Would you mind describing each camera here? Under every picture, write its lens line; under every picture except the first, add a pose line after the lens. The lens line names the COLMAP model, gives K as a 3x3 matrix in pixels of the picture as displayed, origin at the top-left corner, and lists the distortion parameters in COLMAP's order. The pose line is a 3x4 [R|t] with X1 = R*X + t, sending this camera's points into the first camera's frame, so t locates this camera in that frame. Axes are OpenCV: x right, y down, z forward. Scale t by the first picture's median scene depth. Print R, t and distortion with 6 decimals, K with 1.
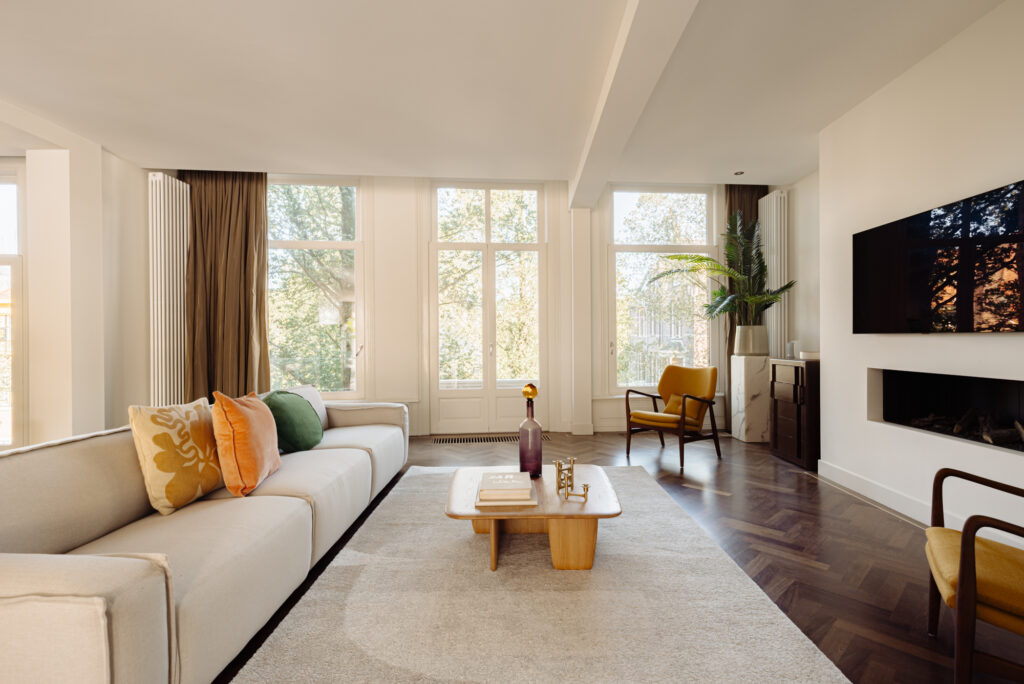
lens RADIAL K [[512.1, 0, 512.0], [0, 512.1, 342.0], [0, 0, 1]] dist [0.002104, 0.000729]
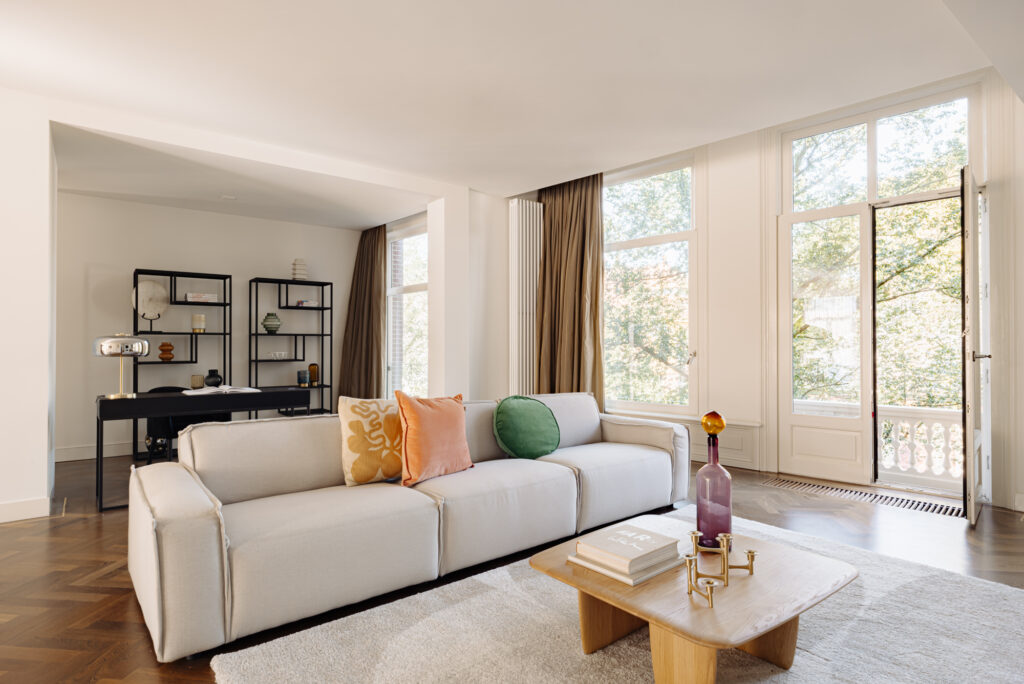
lens RADIAL K [[567.1, 0, 512.0], [0, 567.1, 342.0], [0, 0, 1]] dist [-0.000542, -0.000262]
pose [[0.611591, -0.002848, -0.791169, 0.463056], [-0.005028, 0.999959, -0.007486, -0.002519], [0.791158, 0.008556, 0.611551, 0.335374]]
